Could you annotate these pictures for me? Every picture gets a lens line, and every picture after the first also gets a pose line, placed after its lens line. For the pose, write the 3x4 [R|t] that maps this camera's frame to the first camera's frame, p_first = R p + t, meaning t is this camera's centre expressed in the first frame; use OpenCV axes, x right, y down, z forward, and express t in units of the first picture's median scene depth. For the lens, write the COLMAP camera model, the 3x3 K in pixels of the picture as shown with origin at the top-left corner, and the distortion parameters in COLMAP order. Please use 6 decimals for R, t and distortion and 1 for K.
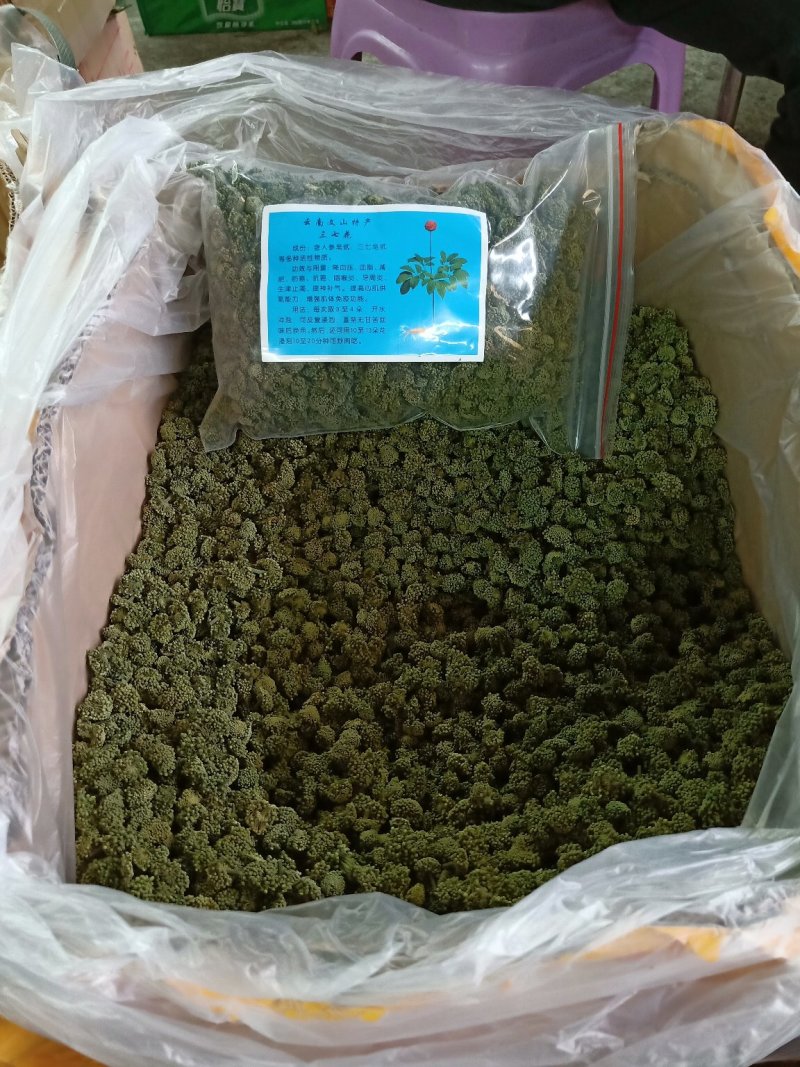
lens RADIAL K [[798.6, 0, 400.0], [0, 798.6, 533.5], [0, 0, 1]] dist [0.094364, -0.089070]
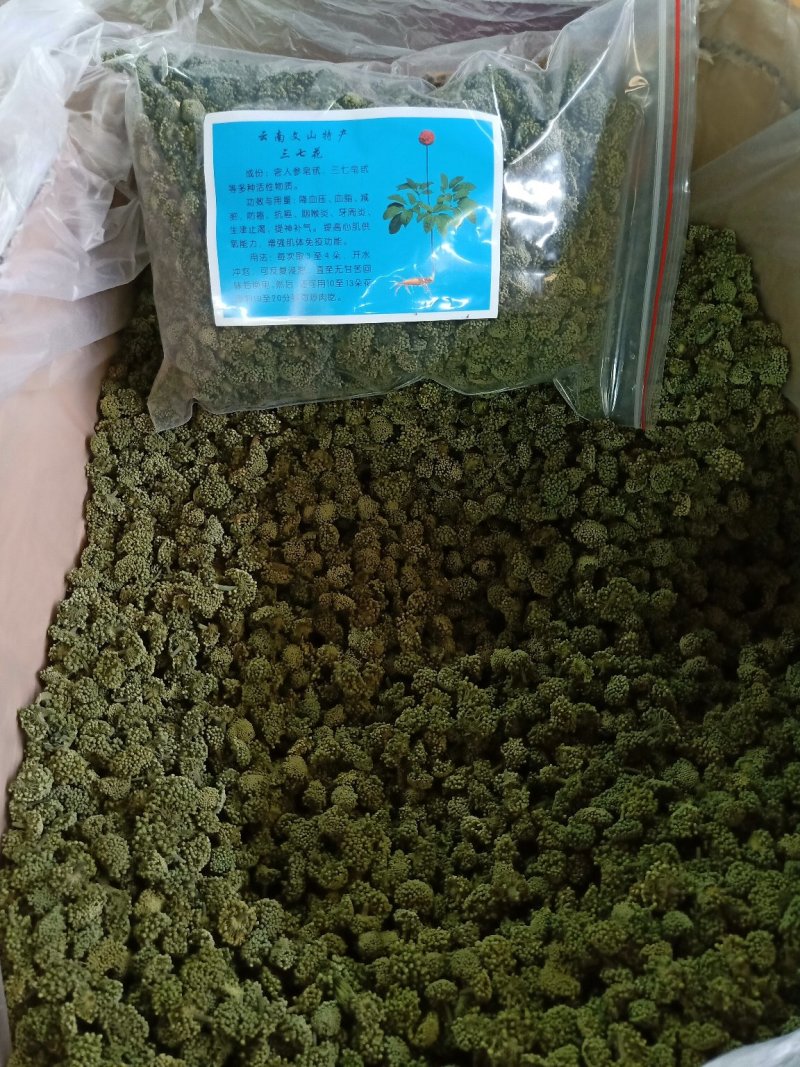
lens RADIAL K [[798.6, 0, 400.0], [0, 798.6, 533.5], [0, 0, 1]] dist [0.094364, -0.089070]
pose [[0.999615, -0.027481, -0.003827, 0.005994], [0.027745, 0.988706, 0.147280, -0.127113], [-0.000263, -0.147330, 0.989087, 0.194148]]
